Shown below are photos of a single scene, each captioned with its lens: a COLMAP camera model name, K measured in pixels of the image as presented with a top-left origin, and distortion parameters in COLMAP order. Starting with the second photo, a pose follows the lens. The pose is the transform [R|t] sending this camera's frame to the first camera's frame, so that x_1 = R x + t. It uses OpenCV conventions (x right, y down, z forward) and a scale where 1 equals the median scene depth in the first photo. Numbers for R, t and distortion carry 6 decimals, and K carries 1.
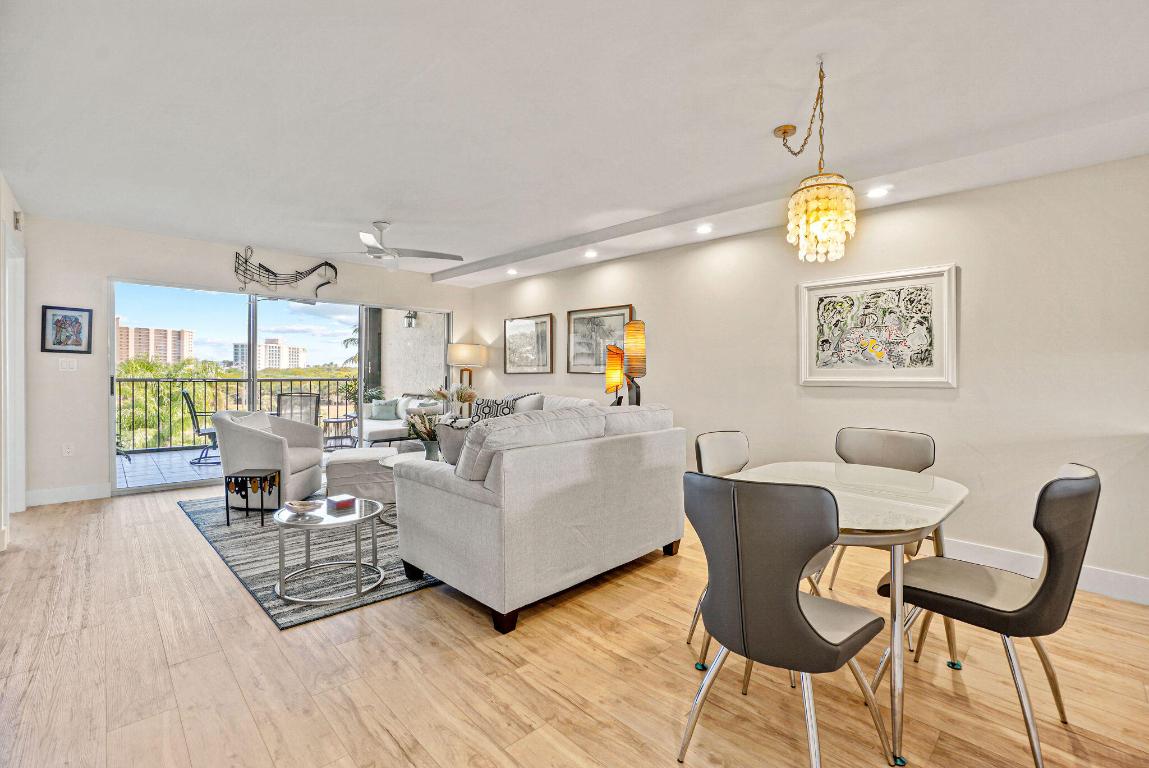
lens RADIAL K [[509.5, 0, 569.6], [0, 509.5, 380.7], [0, 0, 1]] dist [-0.060039, 0.023301]
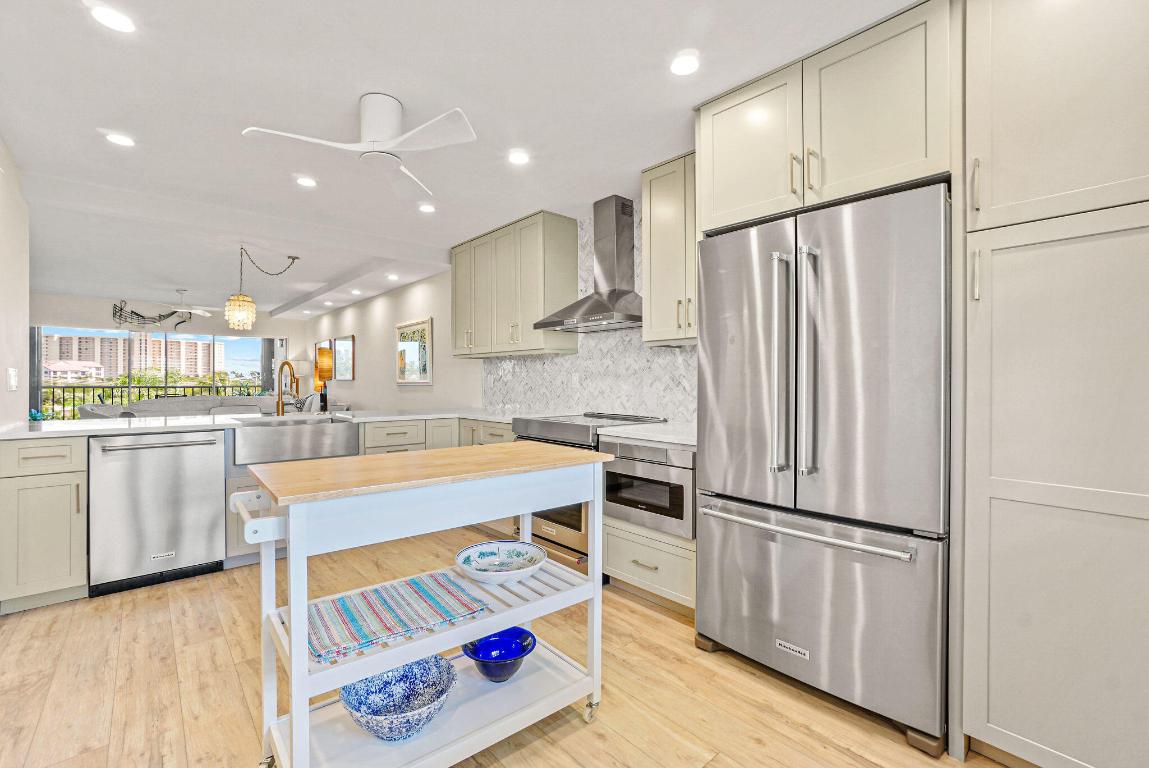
lens RADIAL K [[509.4, 0, 574.5], [0, 509.4, 384.0], [0, 0, 1]] dist [-0.048589, 0.021573]
pose [[0.999107, -0.007447, -0.041598, 1.014808], [0.007037, 0.999925, -0.010005, 0.023218], [0.041669, 0.009703, 0.999084, -0.600838]]
